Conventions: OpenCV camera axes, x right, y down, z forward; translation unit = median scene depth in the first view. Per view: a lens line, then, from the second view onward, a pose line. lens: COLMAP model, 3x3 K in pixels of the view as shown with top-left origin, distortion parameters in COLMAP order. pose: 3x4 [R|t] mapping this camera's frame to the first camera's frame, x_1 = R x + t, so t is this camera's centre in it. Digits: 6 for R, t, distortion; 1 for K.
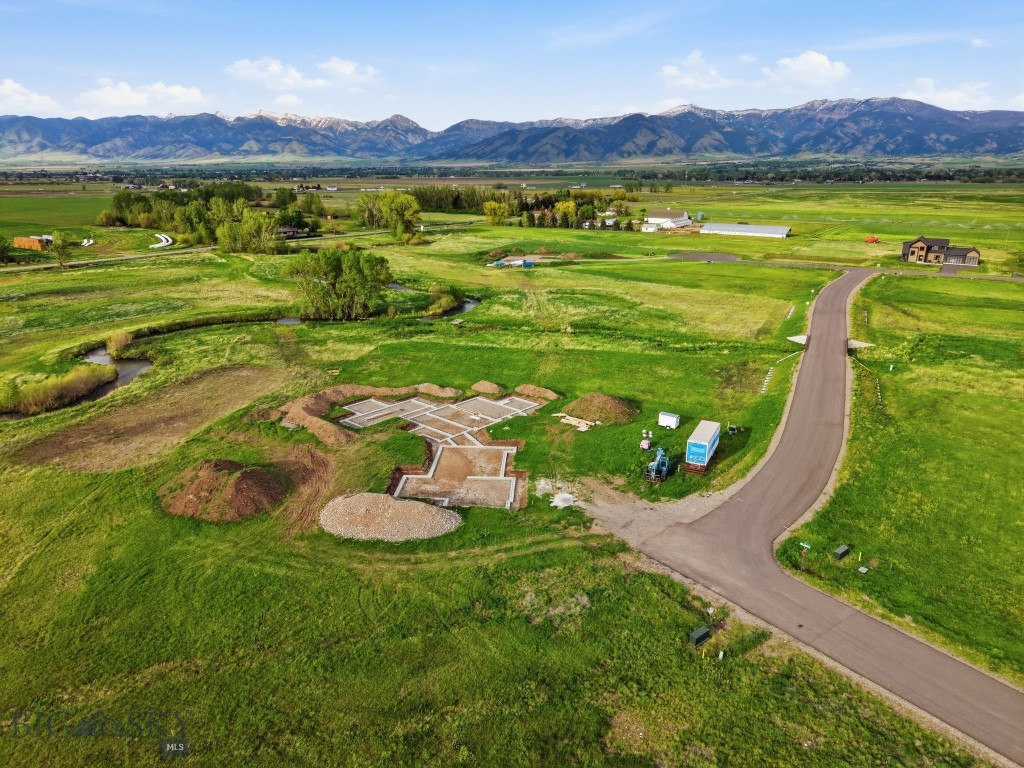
lens RADIAL K [[686.0, 0, 513.1], [0, 686.0, 384.1], [0, 0, 1]] dist [0.015696, -0.014901]
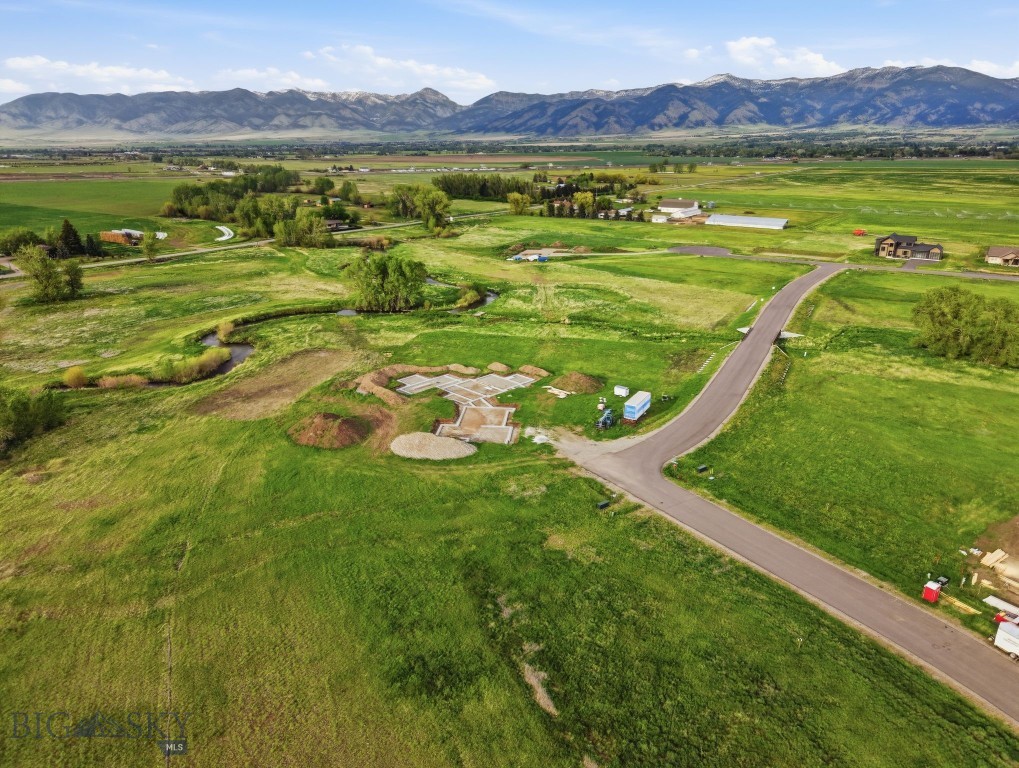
lens RADIAL K [[685.3, 0, 512.9], [0, 685.3, 386.0], [0, 0, 1]] dist [0.019304, -0.020581]
pose [[0.999168, 0.008836, -0.039810, 0.035920], [-0.007298, 0.999228, 0.038606, -0.007862], [0.040121, -0.038284, 0.998461, -0.298520]]
